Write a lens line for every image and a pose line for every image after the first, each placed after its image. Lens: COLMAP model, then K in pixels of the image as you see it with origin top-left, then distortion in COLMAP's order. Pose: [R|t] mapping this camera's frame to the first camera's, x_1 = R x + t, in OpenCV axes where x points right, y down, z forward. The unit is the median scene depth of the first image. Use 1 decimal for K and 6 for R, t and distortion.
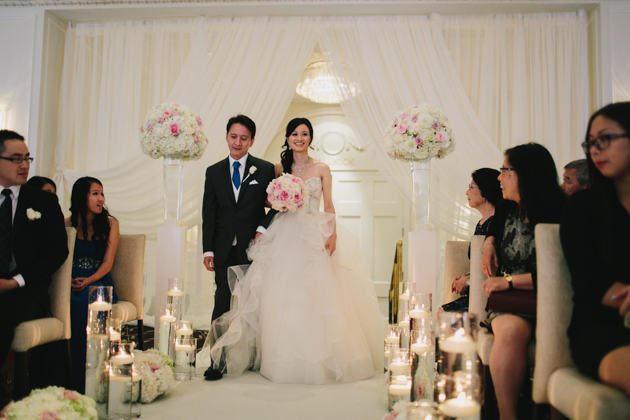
lens RADIAL K [[600.2, 0, 315.0], [0, 600.2, 210.0], [0, 0, 1]] dist [-0.008536, 0.001277]
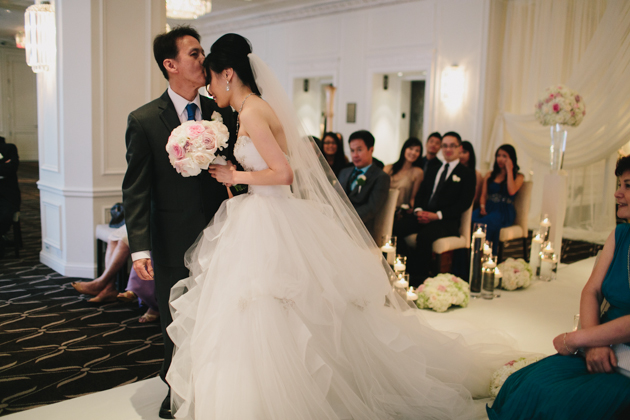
lens RADIAL K [[600.2, 0, 315.0], [0, 600.2, 210.0], [0, 0, 1]] dist [-0.008536, 0.001277]
pose [[0.712391, 0.113676, -0.692515, 0.363029], [0.033182, 0.980234, 0.195040, -0.192437], [0.700998, -0.161924, 0.694538, -0.411308]]
